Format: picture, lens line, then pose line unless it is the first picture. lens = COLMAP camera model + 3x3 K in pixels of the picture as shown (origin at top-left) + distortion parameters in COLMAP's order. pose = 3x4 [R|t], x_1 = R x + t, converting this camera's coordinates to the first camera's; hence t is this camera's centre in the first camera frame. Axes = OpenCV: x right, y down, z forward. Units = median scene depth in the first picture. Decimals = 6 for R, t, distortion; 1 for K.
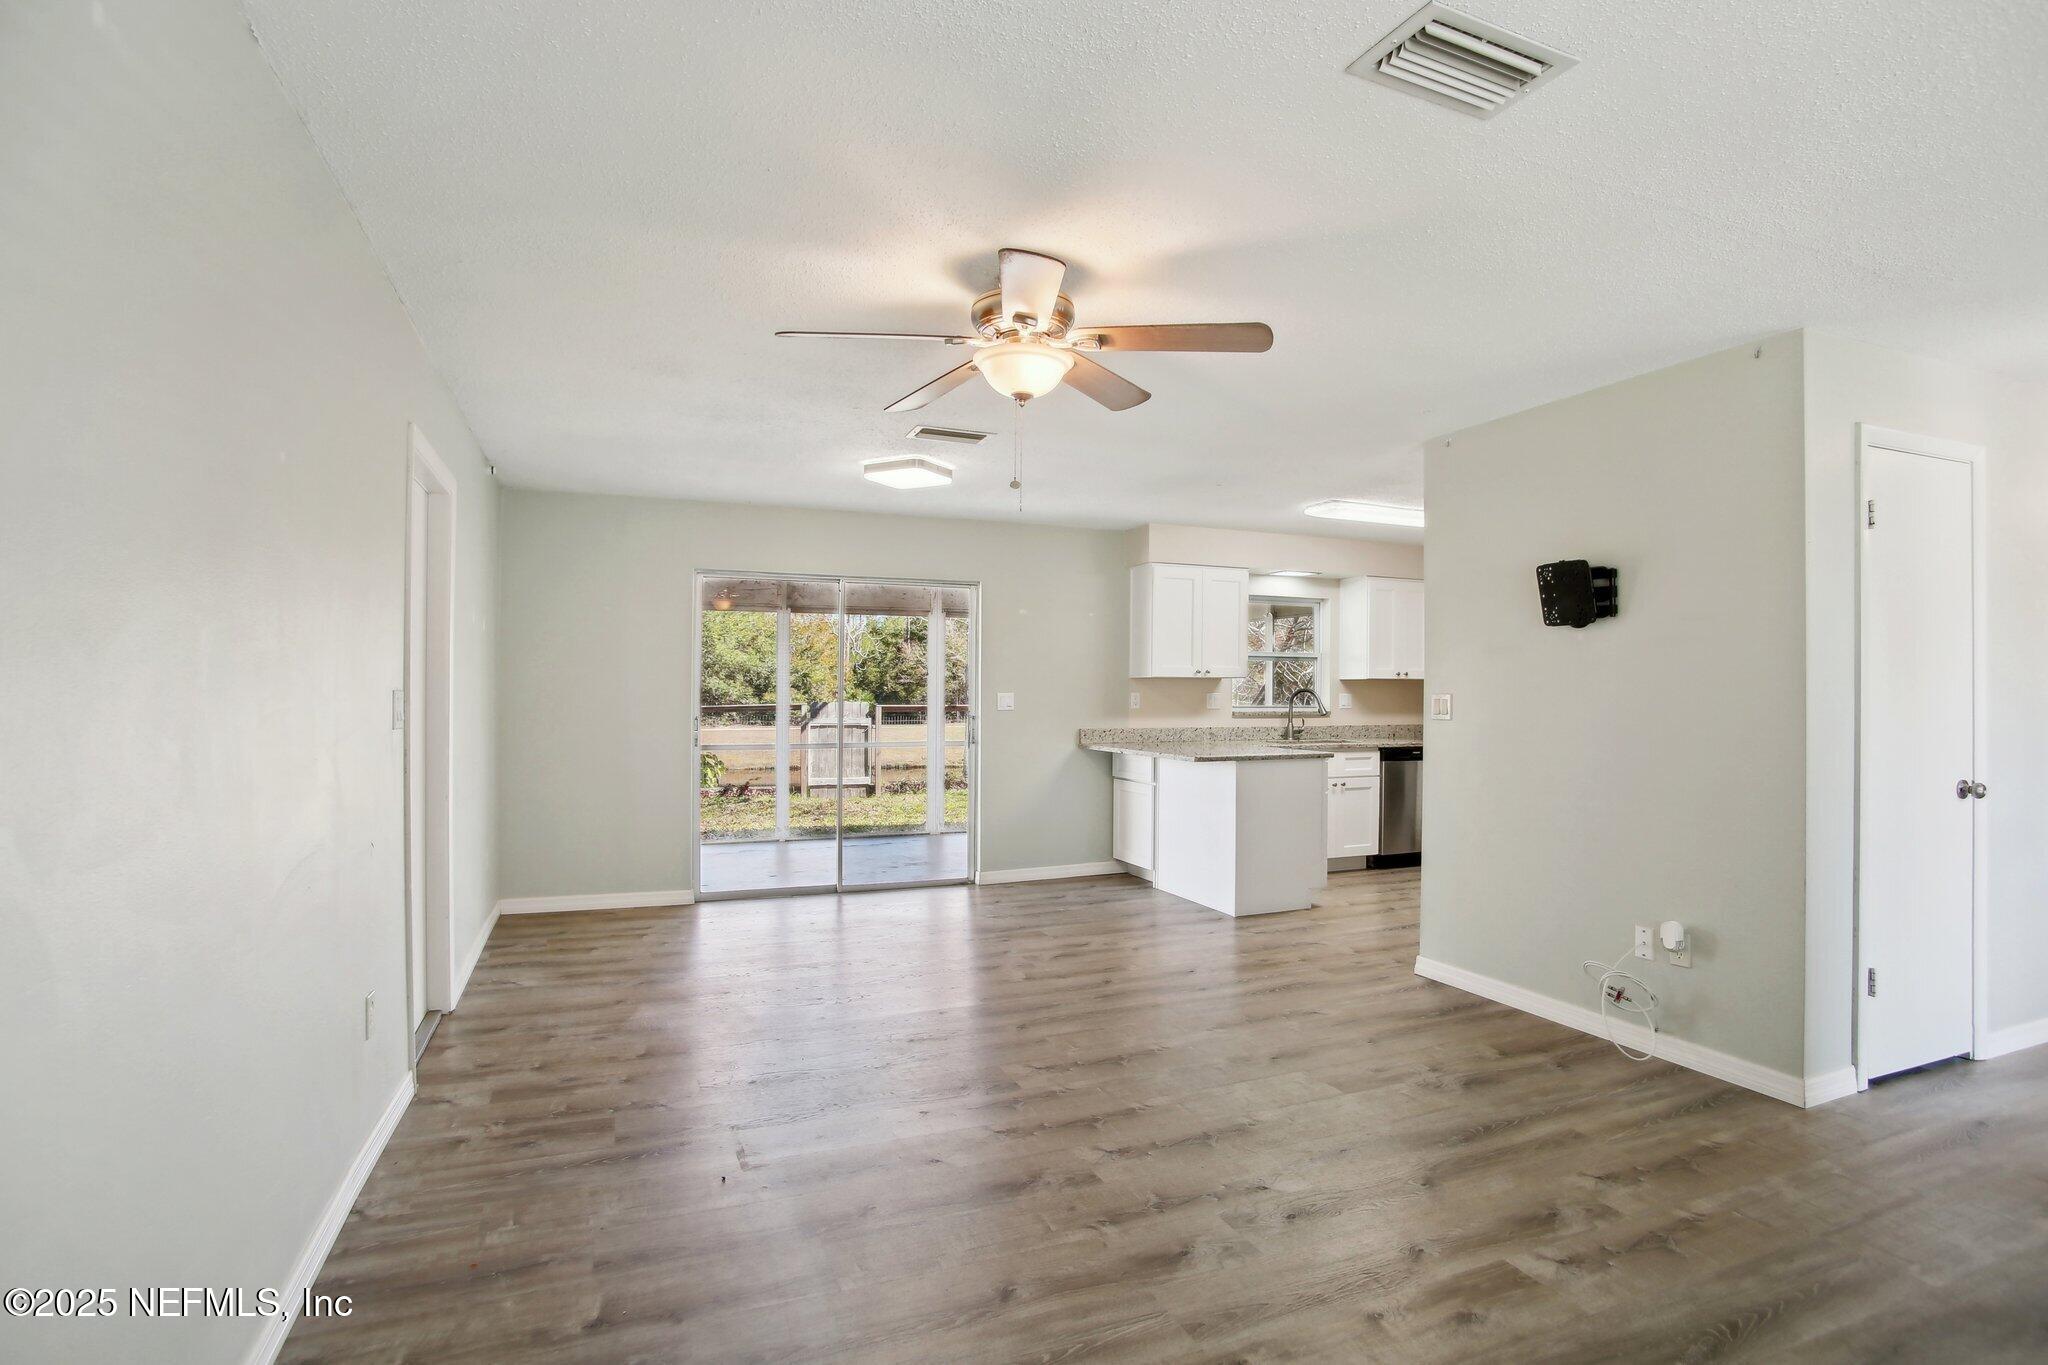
lens RADIAL K [[1007.6, 0, 1024.0], [0, 1007.6, 682.5], [0, 0, 1]] dist [-0.095855, 0.048112]
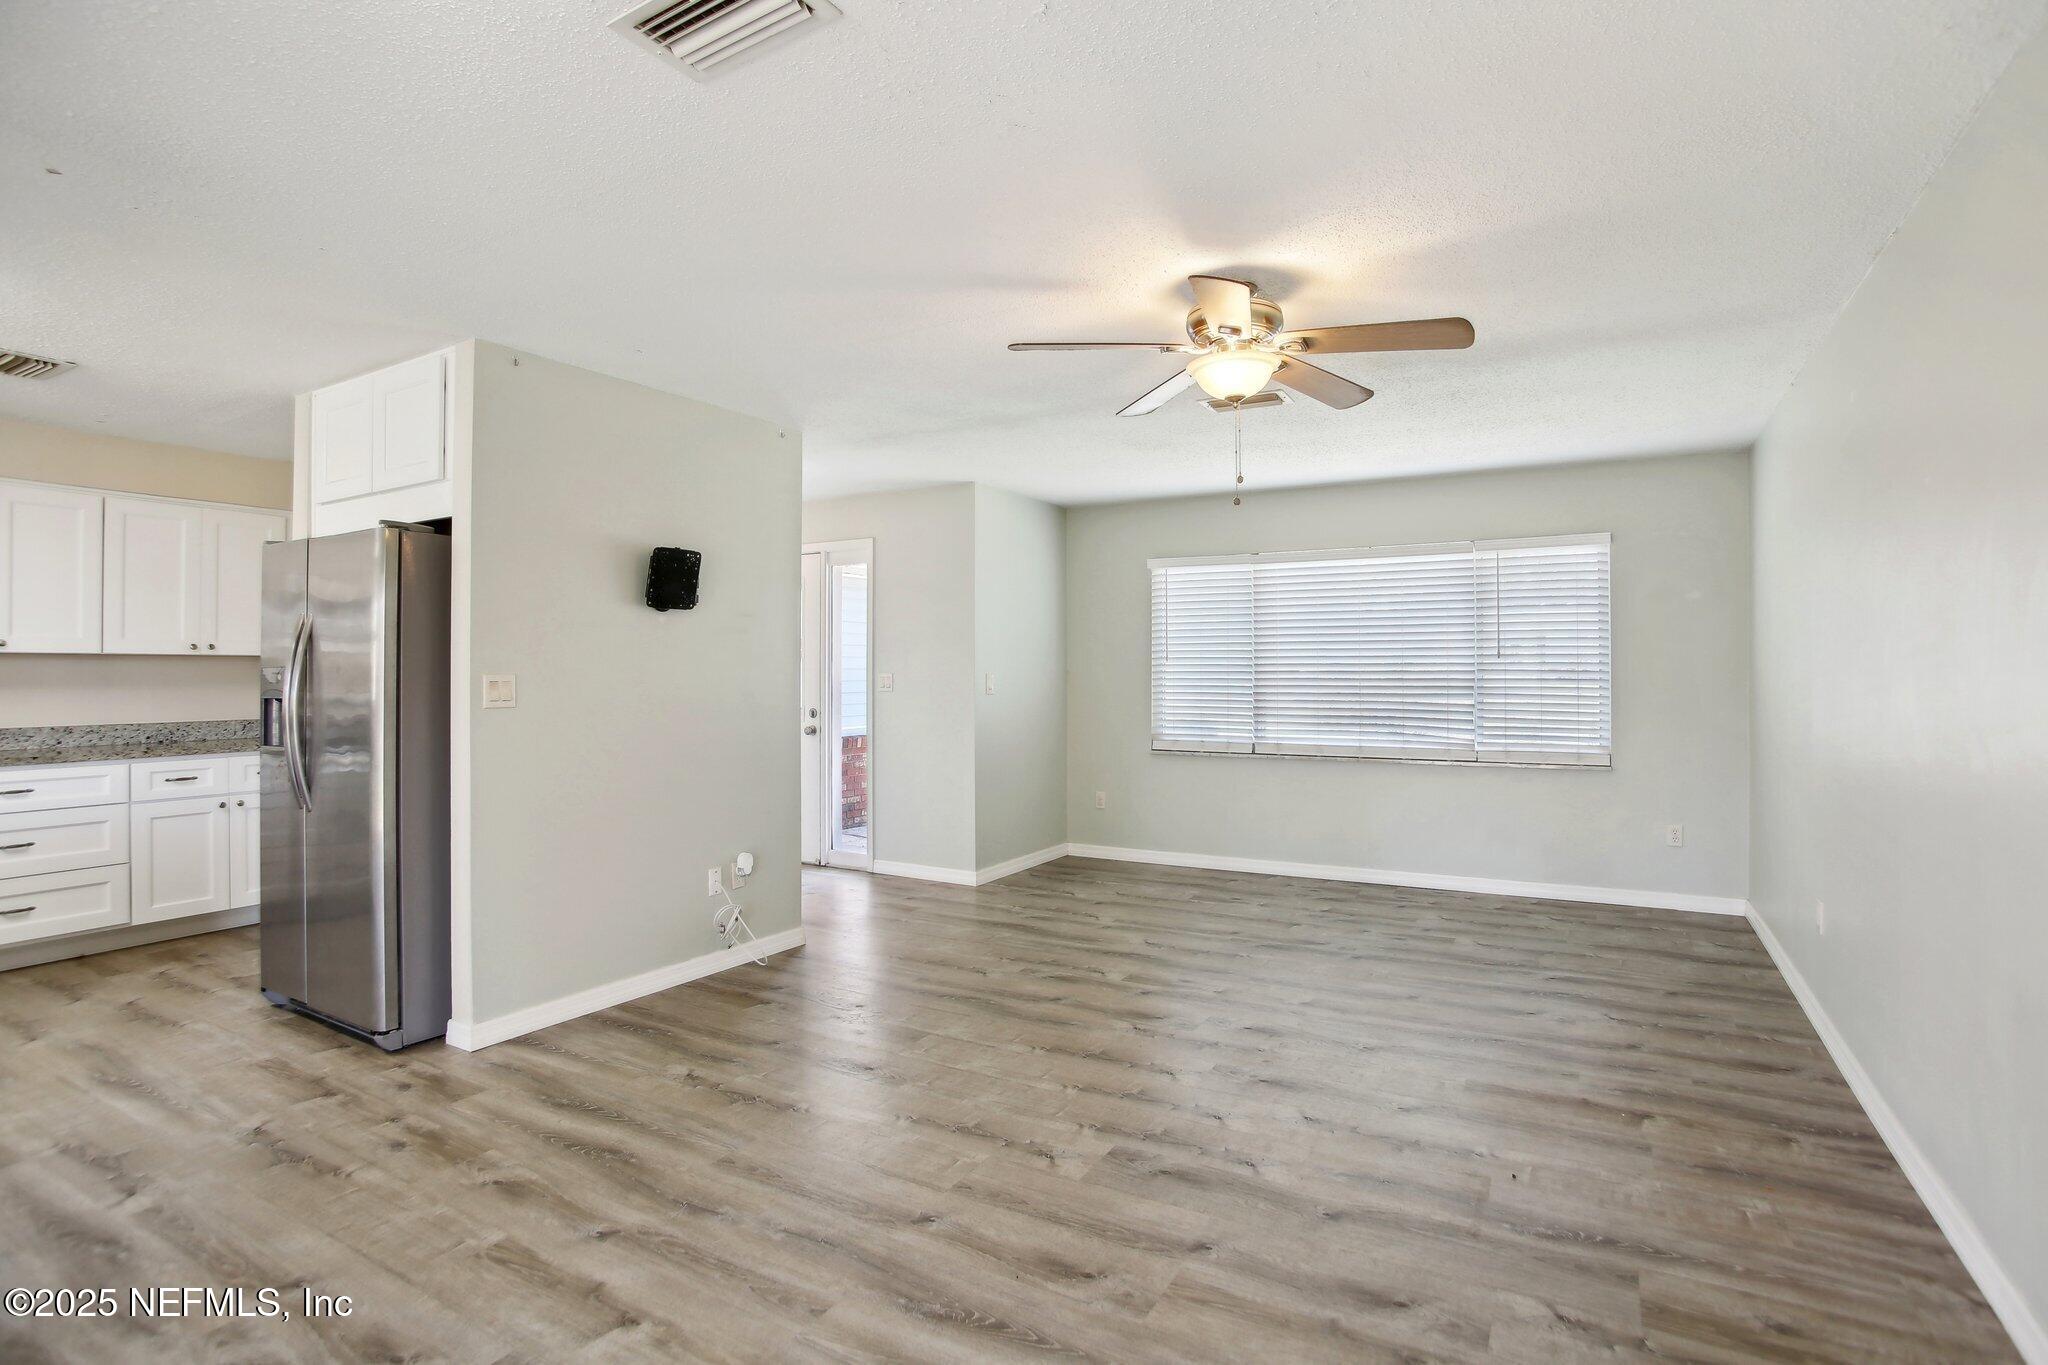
lens RADIAL K [[1015.1, 0, 1024.1], [0, 1015.1, 654.2], [0, 0, 1]] dist [-0.080759, 0.033606]
pose [[-0.608035, 0.012818, 0.793807, -0.466265], [-0.006861, 0.999747, -0.021398, 0.009487], [-0.793881, -0.018457, -0.607793, 1.173583]]
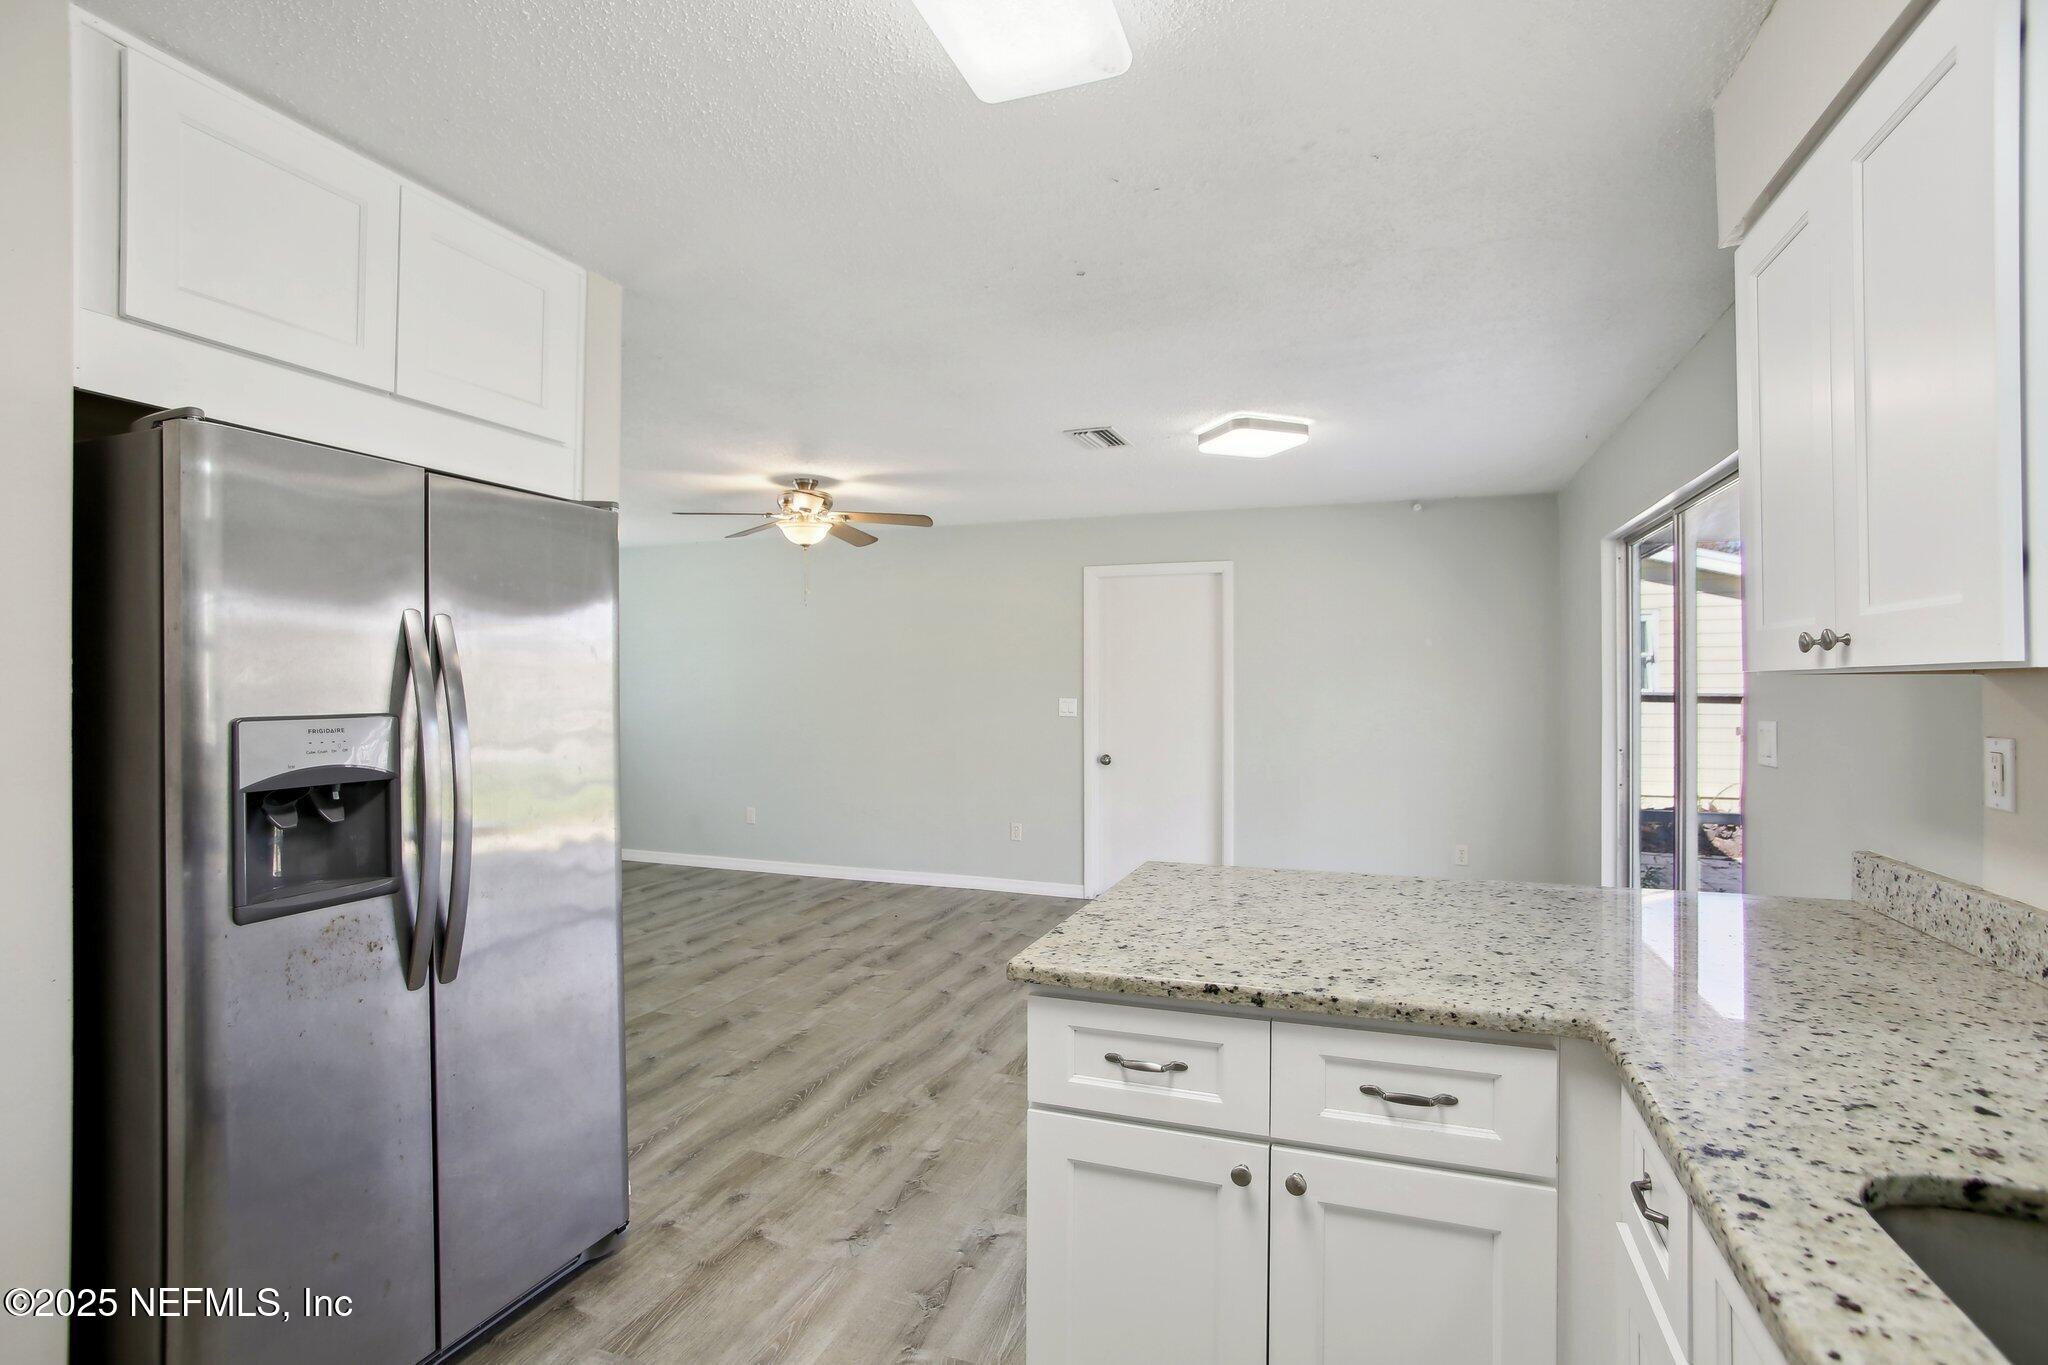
lens RADIAL K [[998.8, 0, 1010.8], [0, 998.8, 669.6], [0, 0, 1]] dist [-0.016338, 0.000344]
pose [[-0.686461, -0.013682, -0.727038, 0.703544], [0.005136, 0.999707, -0.023662, -0.002550], [0.727149, -0.019977, -0.686189, 1.644759]]
